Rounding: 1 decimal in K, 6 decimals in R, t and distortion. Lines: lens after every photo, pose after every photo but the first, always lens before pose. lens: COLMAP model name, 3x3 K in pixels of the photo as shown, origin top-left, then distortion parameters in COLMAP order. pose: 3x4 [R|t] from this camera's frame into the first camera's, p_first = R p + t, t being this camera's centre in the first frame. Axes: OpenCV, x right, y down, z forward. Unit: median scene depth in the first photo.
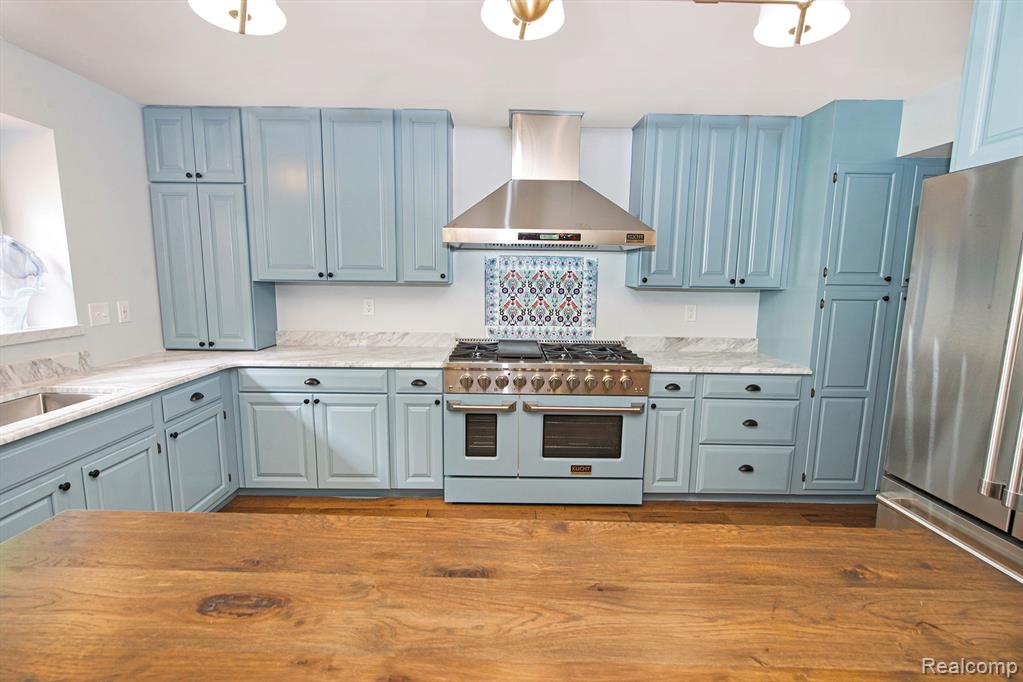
lens RADIAL K [[474.3, 0, 487.3], [0, 474.3, 347.3], [0, 0, 1]] dist [-0.003970, 0.000523]
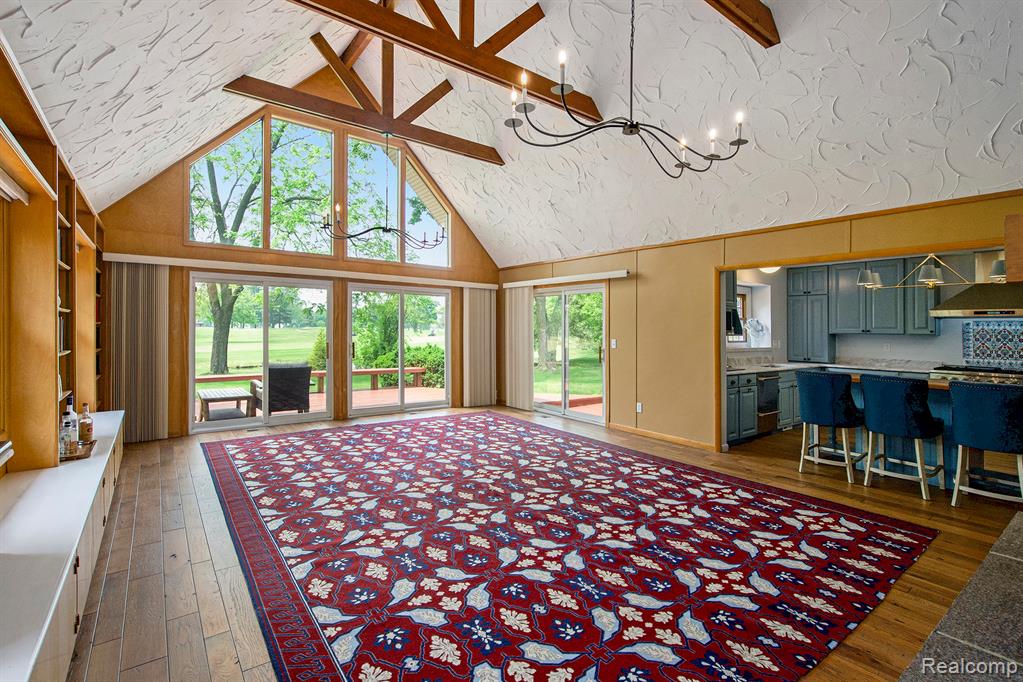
lens RADIAL K [[474.3, 0, 531.0], [0, 474.3, 326.3], [0, 0, 1]] dist [-0.003970, 0.000523]
pose [[0.648677, -0.013699, -0.760940, 0.338401], [-0.120066, 0.985475, -0.120094, 0.279698], [0.751533, 0.169265, 0.637611, -1.607225]]
